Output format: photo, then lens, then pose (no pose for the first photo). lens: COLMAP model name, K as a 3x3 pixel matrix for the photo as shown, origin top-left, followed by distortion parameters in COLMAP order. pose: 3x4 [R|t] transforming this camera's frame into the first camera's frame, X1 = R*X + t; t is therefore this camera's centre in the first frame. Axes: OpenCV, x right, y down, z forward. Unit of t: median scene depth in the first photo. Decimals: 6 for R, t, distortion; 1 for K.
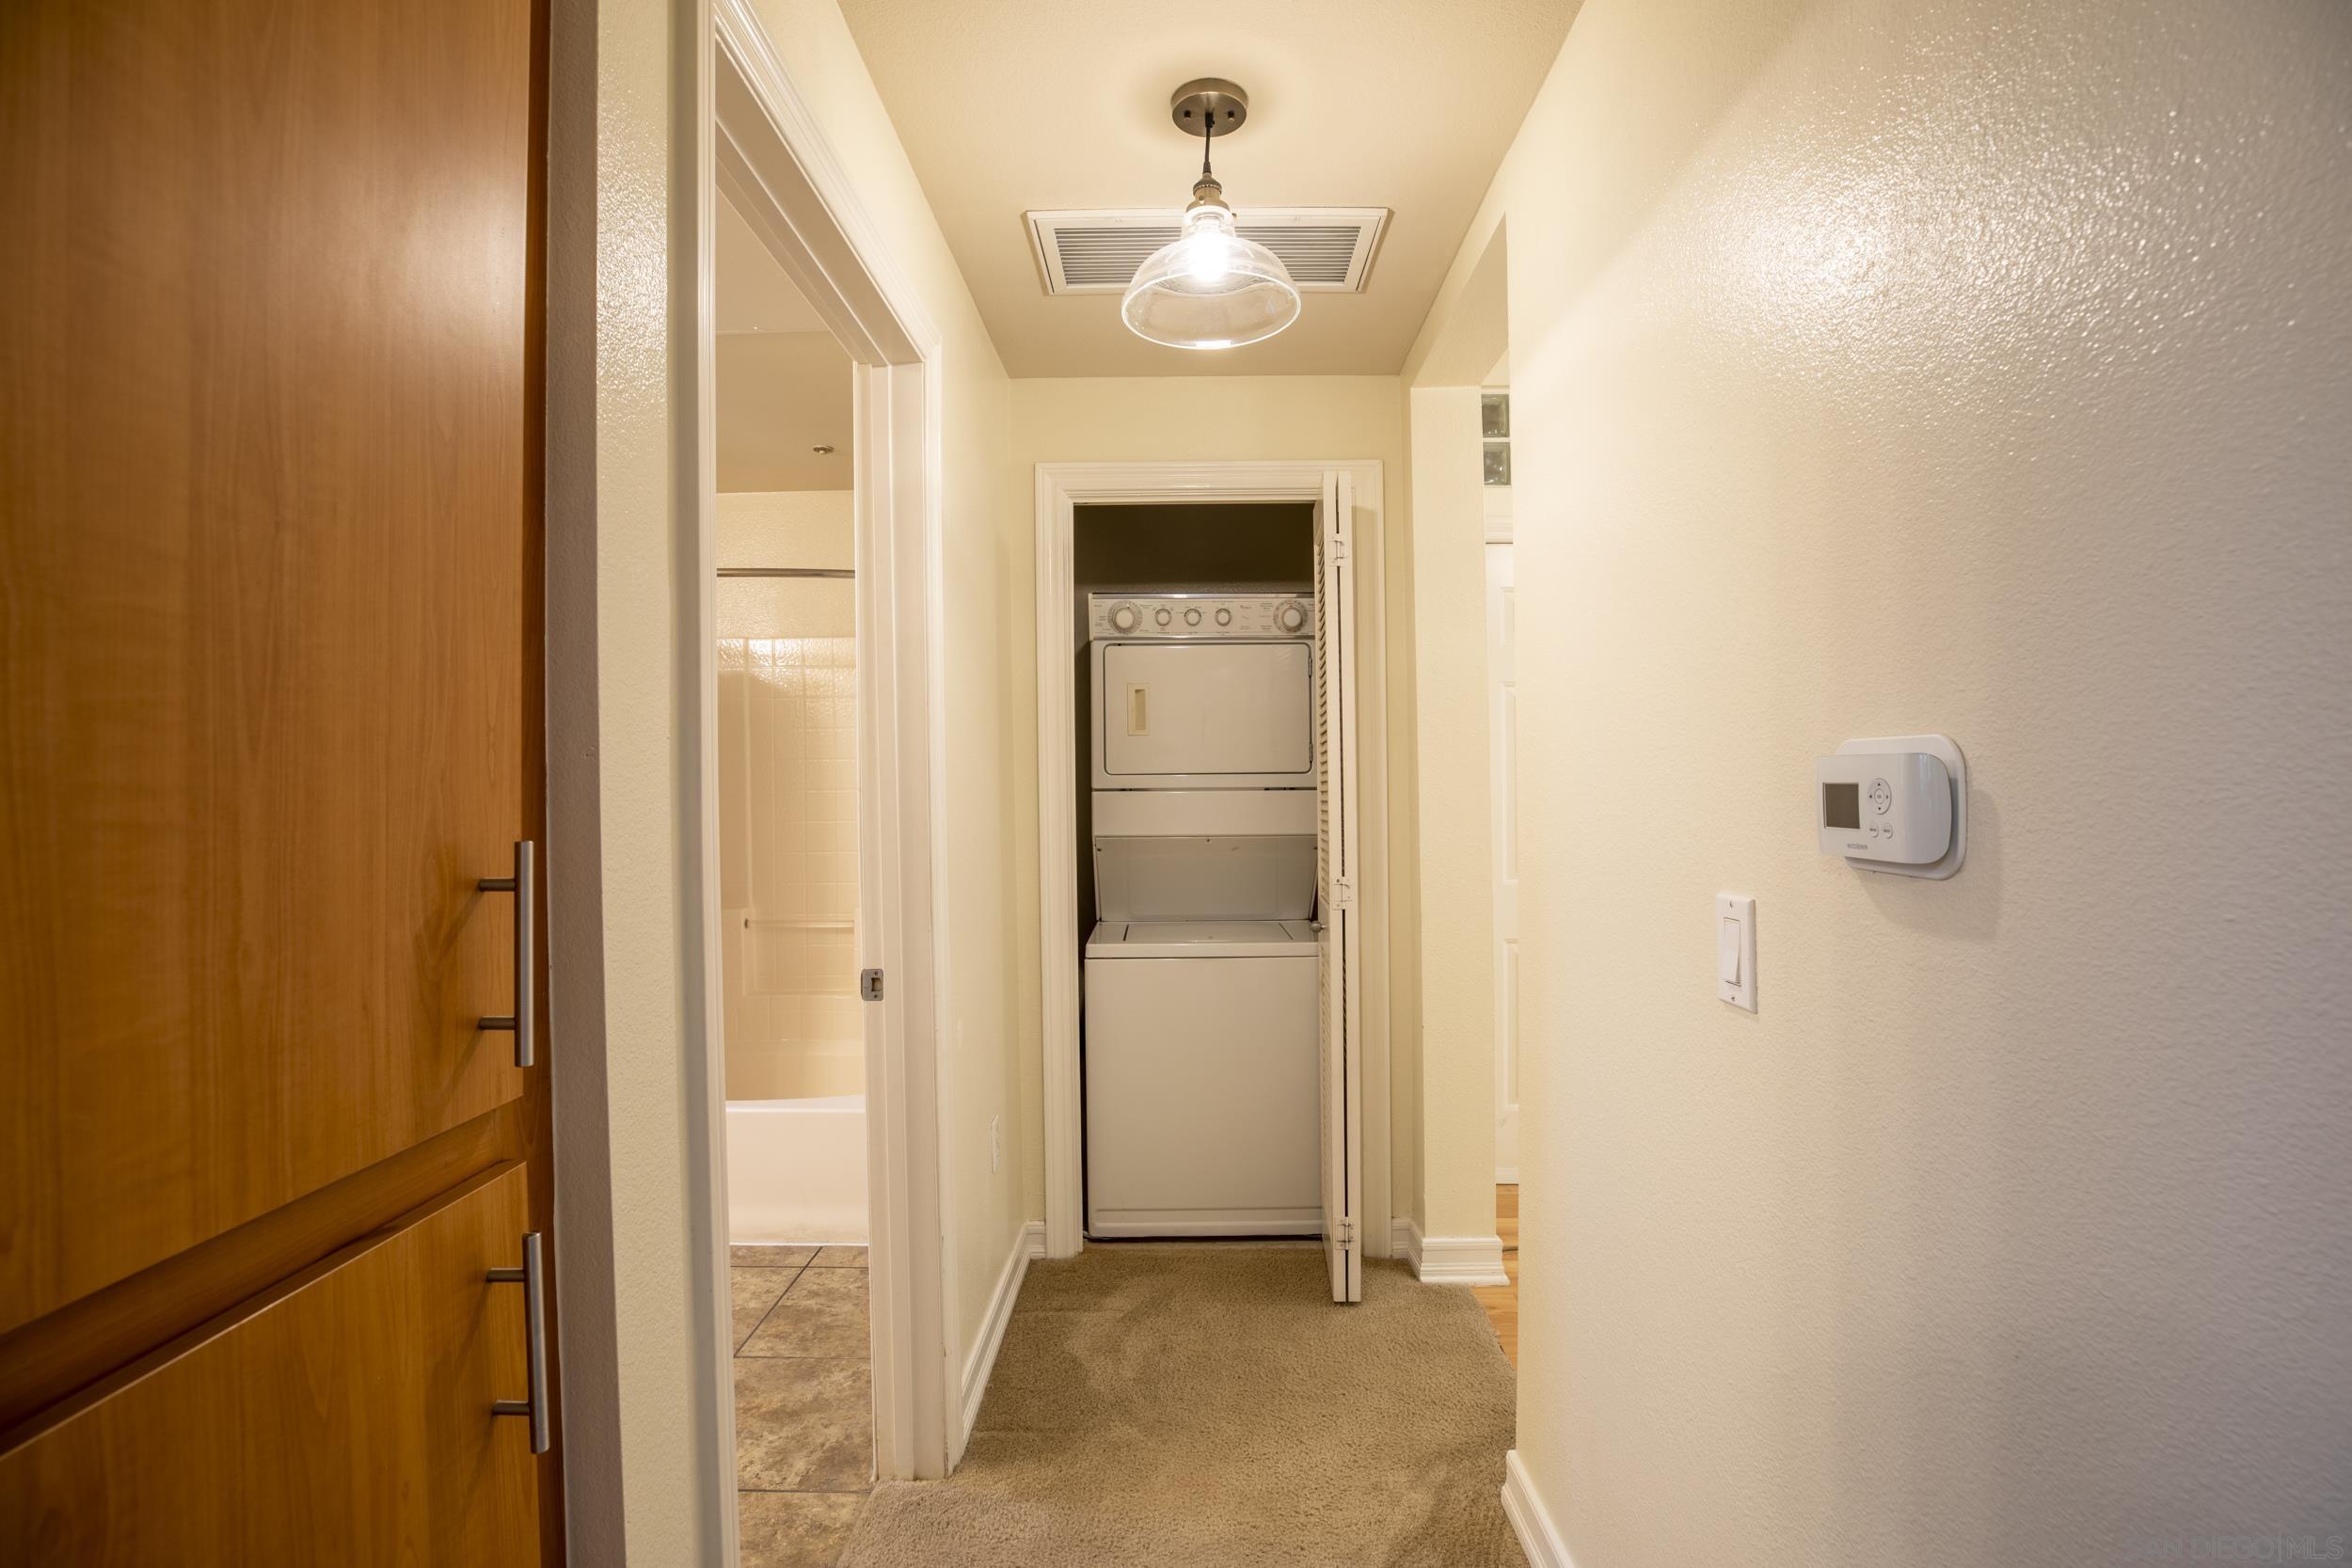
lens RADIAL K [[1086.7, 0, 1176.0], [0, 1086.7, 784.0], [0, 0, 1]] dist [-0.041829, 0.011615]
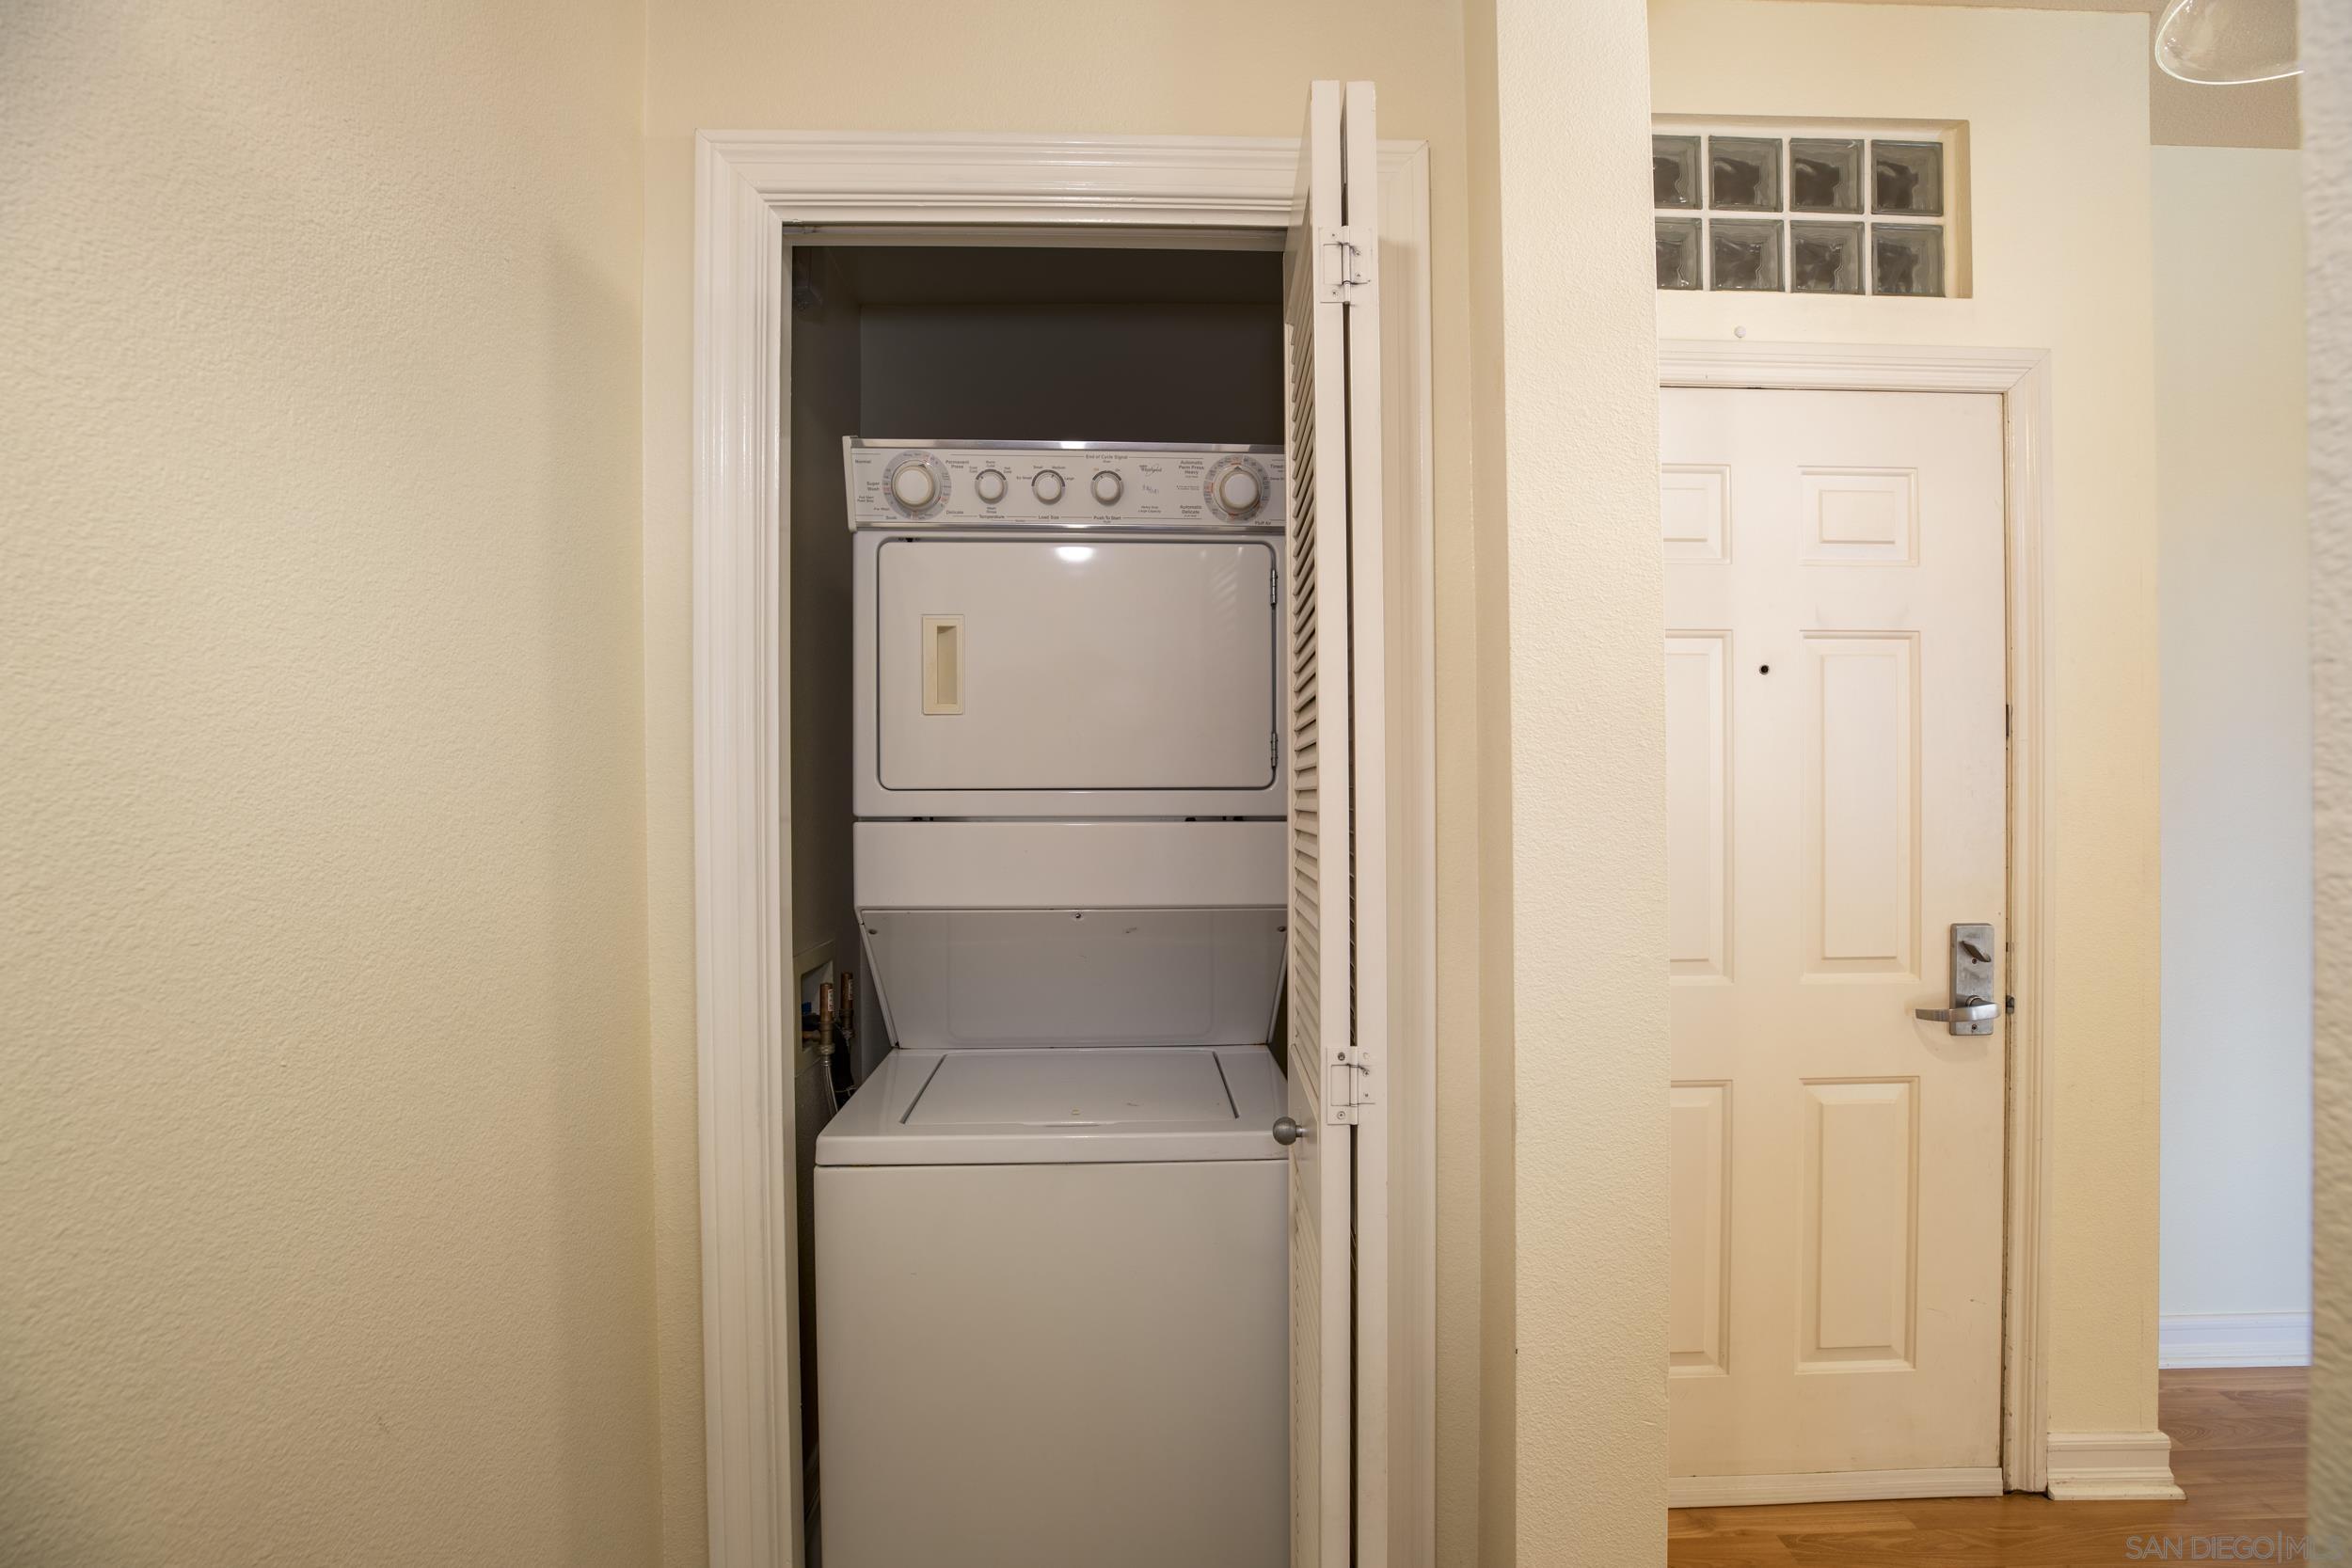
lens RADIAL K [[982.3, 0, 1176.0], [0, 982.3, 784.0], [0, 0, 1]] dist [-0.020401, -0.000095]
pose [[0.999459, 0.004749, 0.032559, 0.061448], [-0.004681, 0.999987, -0.002152, -0.011322], [-0.032569, 0.001999, 0.999467, 0.530932]]
